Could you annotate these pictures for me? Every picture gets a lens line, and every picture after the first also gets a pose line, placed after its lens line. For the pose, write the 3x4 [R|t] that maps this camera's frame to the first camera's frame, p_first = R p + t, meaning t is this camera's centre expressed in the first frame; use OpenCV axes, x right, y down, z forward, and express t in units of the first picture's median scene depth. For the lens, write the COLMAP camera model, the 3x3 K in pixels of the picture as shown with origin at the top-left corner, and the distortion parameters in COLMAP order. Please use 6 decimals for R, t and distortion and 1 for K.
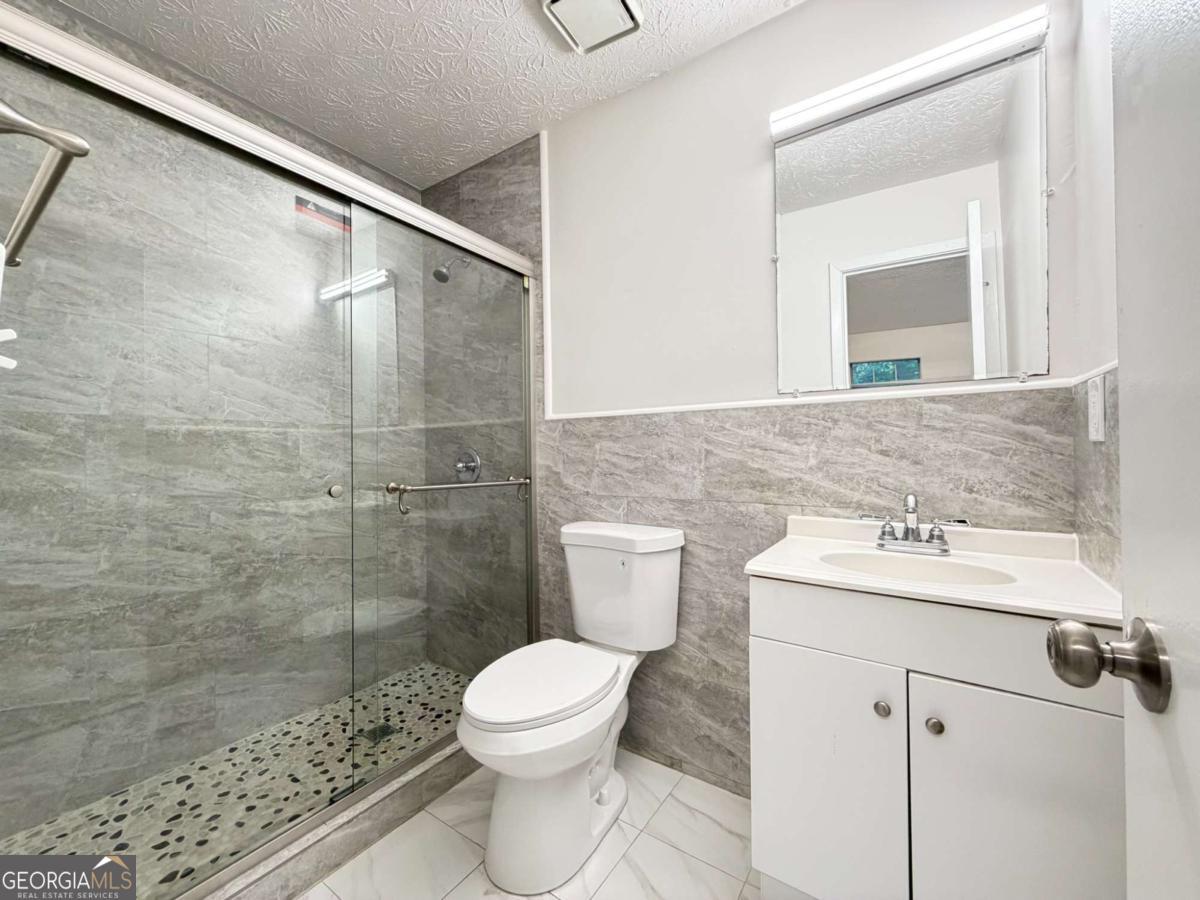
lens RADIAL K [[479.1, 0, 598.1], [0, 479.1, 449.1], [0, 0, 1]] dist [0.000565, 0.000024]
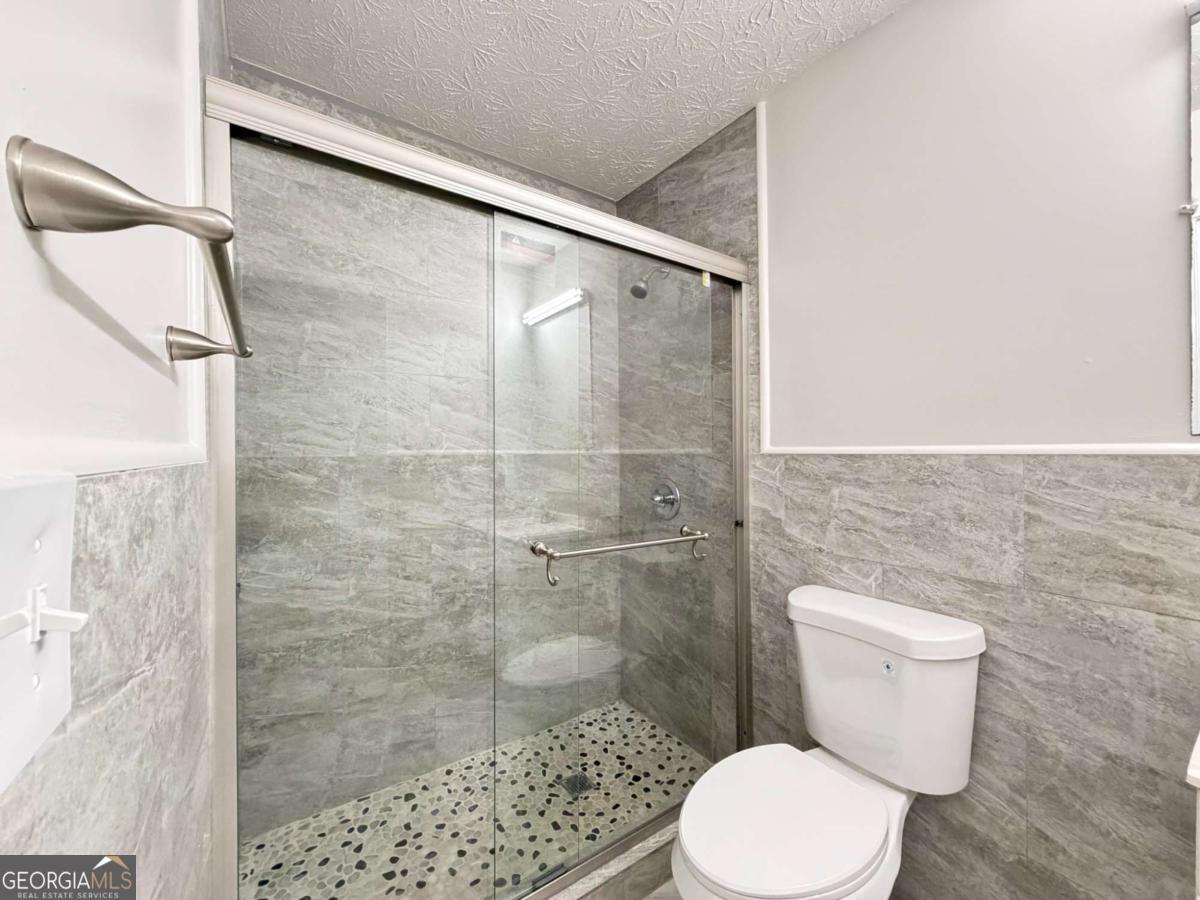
lens RADIAL K [[479.1, 0, 598.1], [0, 479.1, 449.1], [0, 0, 1]] dist [0.000565, 0.000024]
pose [[0.933744, 0.005611, -0.357898, -0.088723], [-0.002719, 0.999959, 0.008584, -0.085613], [0.357931, -0.007042, 0.933721, 0.145651]]
